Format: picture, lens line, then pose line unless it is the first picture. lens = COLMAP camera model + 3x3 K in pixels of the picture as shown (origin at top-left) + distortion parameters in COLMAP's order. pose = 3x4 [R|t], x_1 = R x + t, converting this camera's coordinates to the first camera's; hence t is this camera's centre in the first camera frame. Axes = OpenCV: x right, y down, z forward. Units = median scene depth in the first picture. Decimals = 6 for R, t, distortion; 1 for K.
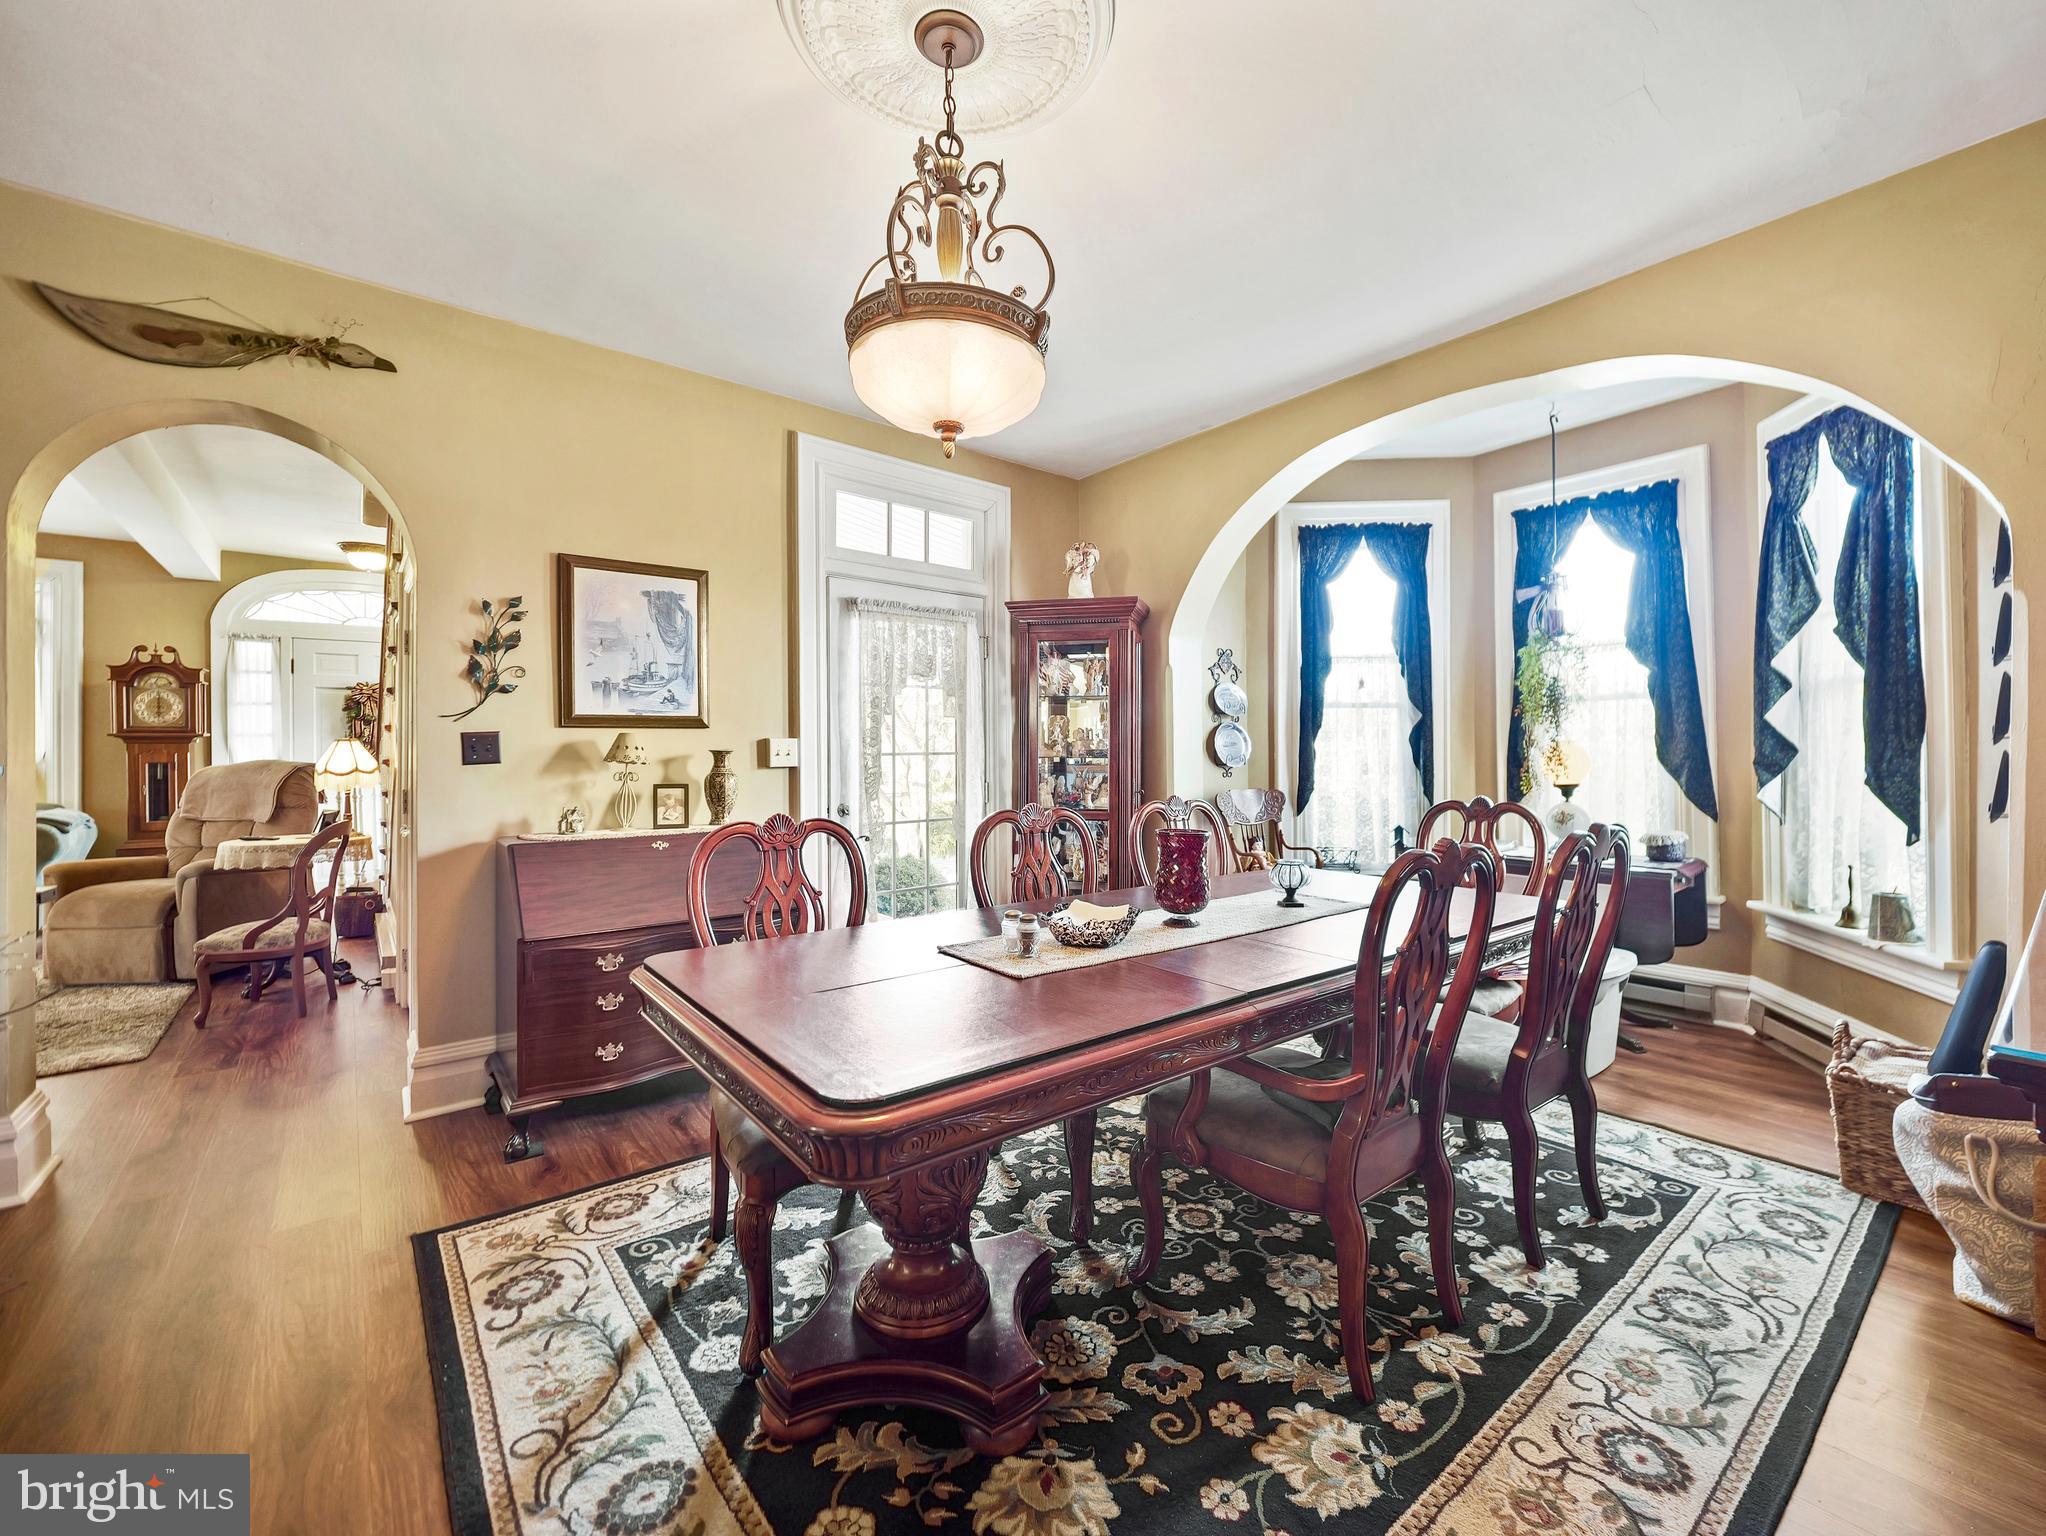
lens RADIAL K [[849.9, 0, 1050.5], [0, 849.9, 743.2], [0, 0, 1]] dist [-0.016255, 0.001445]
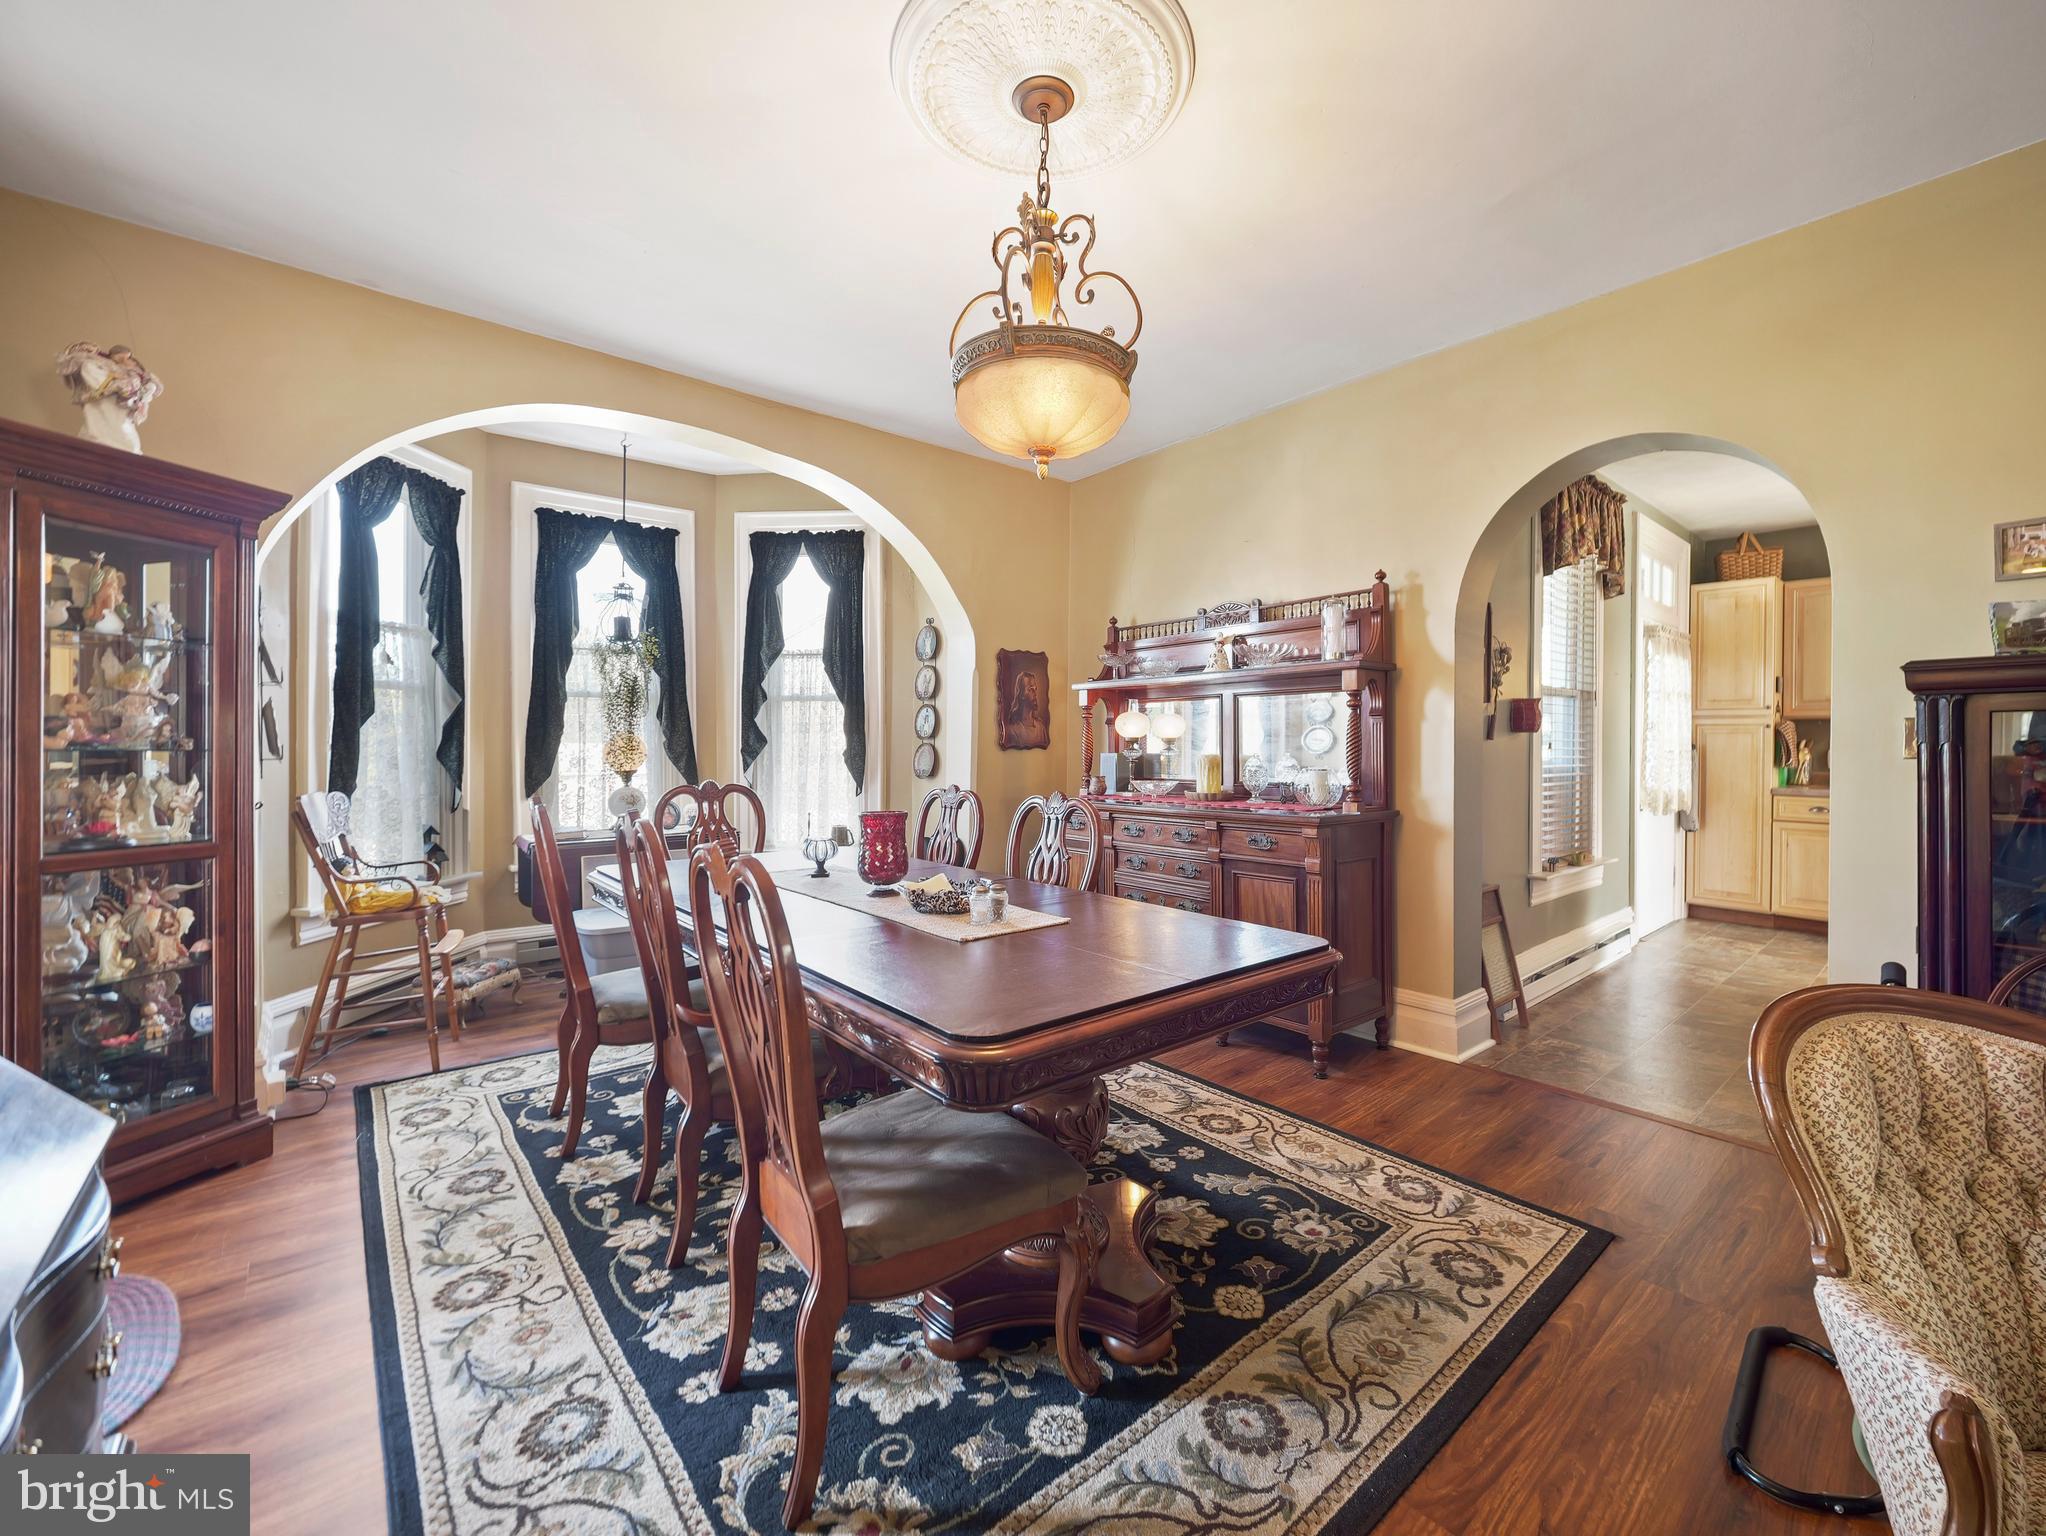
lens RADIAL K [[849.9, 0, 1055.6], [0, 849.9, 743.4], [0, 0, 1]] dist [-0.016255, 0.001445]
pose [[-0.024495, 0.000705, 0.999700, -1.122566], [-0.008866, 0.999960, -0.000922, 0.015278], [-0.999661, -0.008886, -0.024488, 0.916437]]
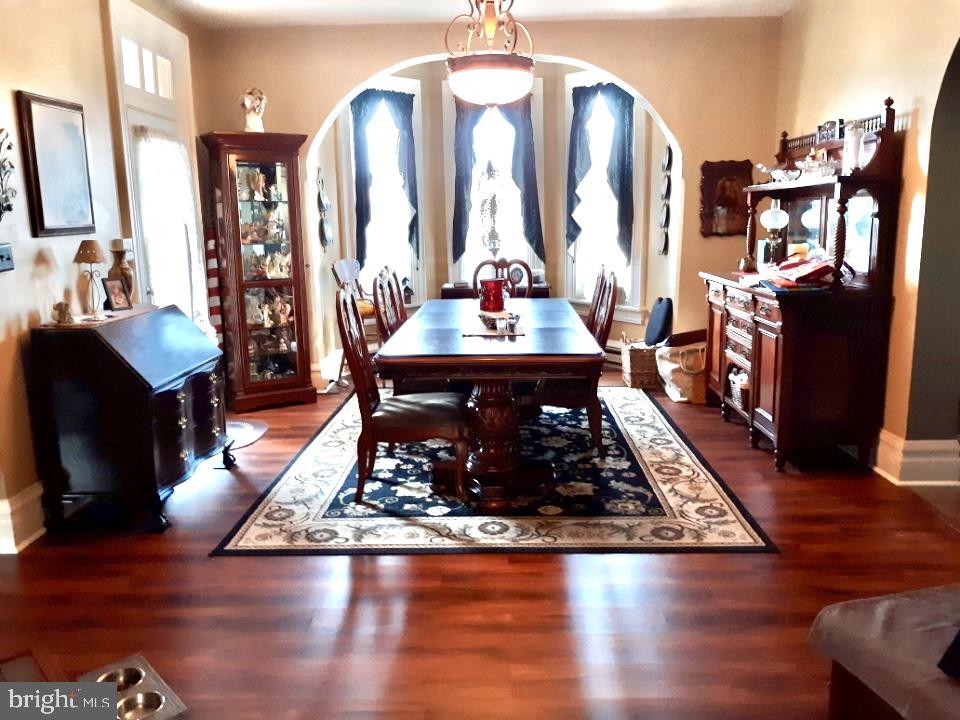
lens RADIAL K [[781.2, 0, 476.9], [0, 781.2, 360.4], [0, 0, 1]] dist [0.014395, -0.049362]
pose [[0.658606, -0.148721, 0.737645, -1.650326], [0.011638, 0.982171, 0.187630, -0.078308], [-0.752398, -0.114989, 0.648594, -0.387436]]
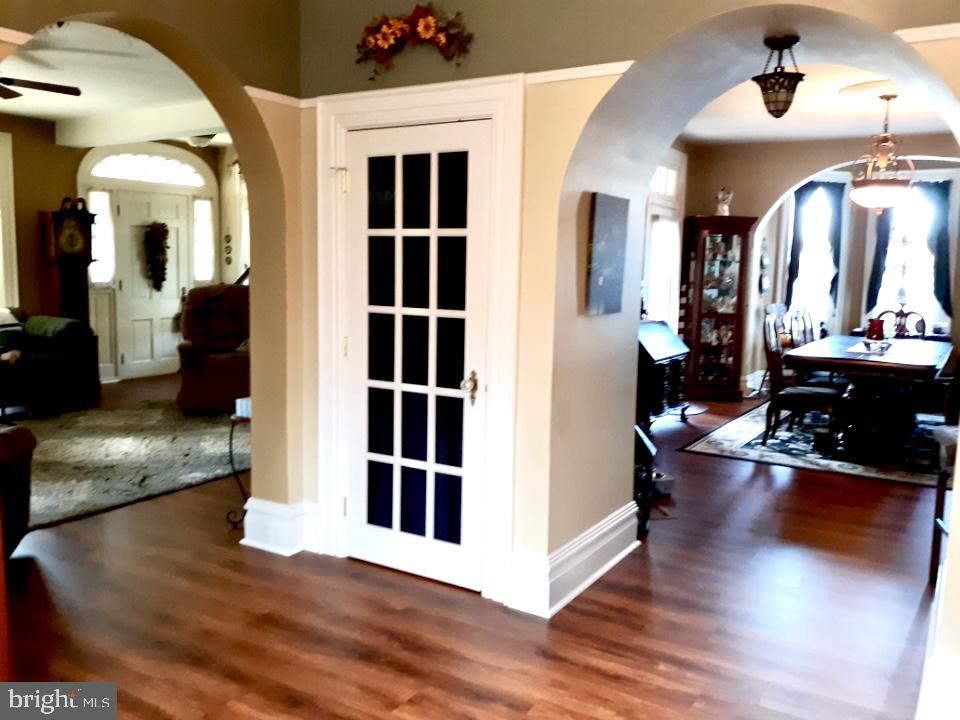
lens RADIAL K [[781.2, 0, 481.0], [0, 781.2, 367.0], [0, 0, 1]] dist [0.014395, -0.049362]
pose [[0.949948, -0.017262, 0.311930, -2.576728], [-0.026618, 0.990369, 0.135869, -0.092988], [-0.311271, -0.137371, 0.940340, -1.580949]]
